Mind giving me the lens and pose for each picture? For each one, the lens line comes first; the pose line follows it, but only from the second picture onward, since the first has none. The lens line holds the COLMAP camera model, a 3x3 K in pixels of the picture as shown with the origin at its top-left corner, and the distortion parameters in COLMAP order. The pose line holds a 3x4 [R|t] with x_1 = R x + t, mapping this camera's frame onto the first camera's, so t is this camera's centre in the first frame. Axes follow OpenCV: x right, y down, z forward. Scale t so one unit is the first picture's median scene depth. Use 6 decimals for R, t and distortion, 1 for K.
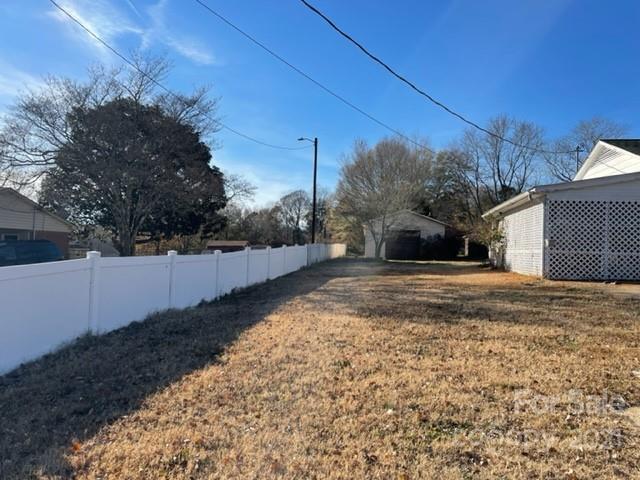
lens RADIAL K [[483.1, 0, 325.9], [0, 483.1, 243.7], [0, 0, 1]] dist [0.102648, -0.129135]
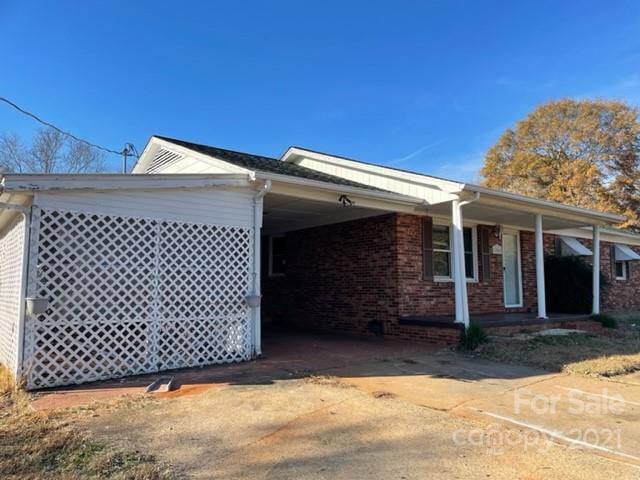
lens RADIAL K [[483.1, 0, 325.9], [0, 483.1, 243.7], [0, 0, 1]] dist [0.102648, -0.129135]
pose [[0.674951, 0.043146, 0.736600, 0.303698], [0.008056, 0.997798, -0.065828, -0.025620], [-0.737818, 0.050364, 0.673118, 0.509691]]
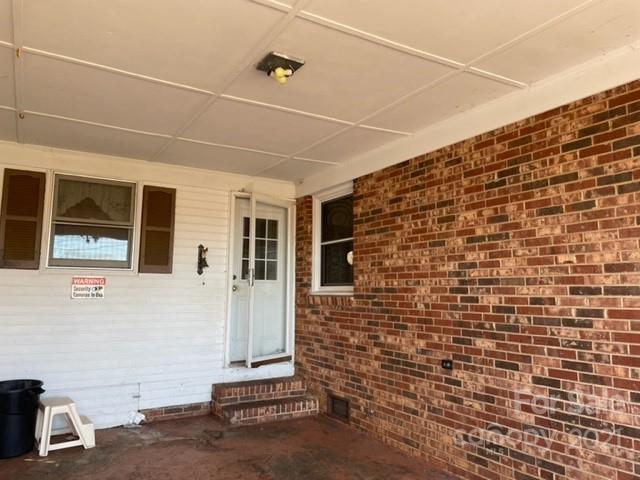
lens RADIAL K [[483.1, 0, 325.9], [0, 483.1, 243.7], [0, 0, 1]] dist [0.102648, -0.129135]
pose [[0.752106, 0.046459, 0.657403, 0.735702], [0.003250, 0.997239, -0.074194, -0.038203], [-0.659035, 0.057938, 0.749878, 0.994983]]
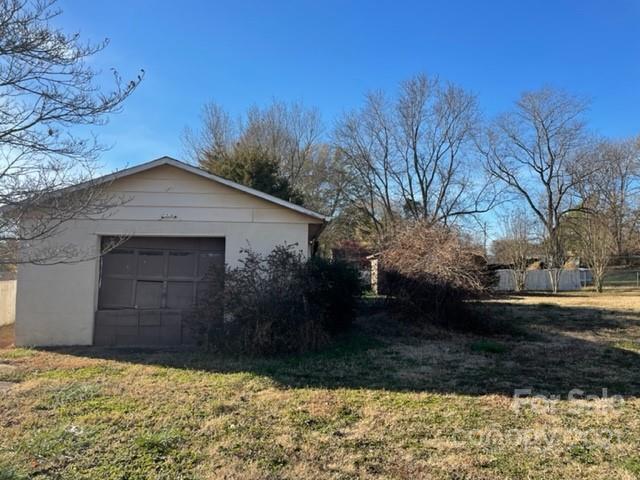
lens RADIAL K [[483.1, 0, 325.9], [0, 483.1, 243.7], [0, 0, 1]] dist [0.102648, -0.129135]
pose [[0.981528, -0.002582, 0.191303, 0.496366], [0.010359, 0.999159, -0.039667, -0.030228], [-0.191040, 0.040916, 0.980729, 1.791393]]
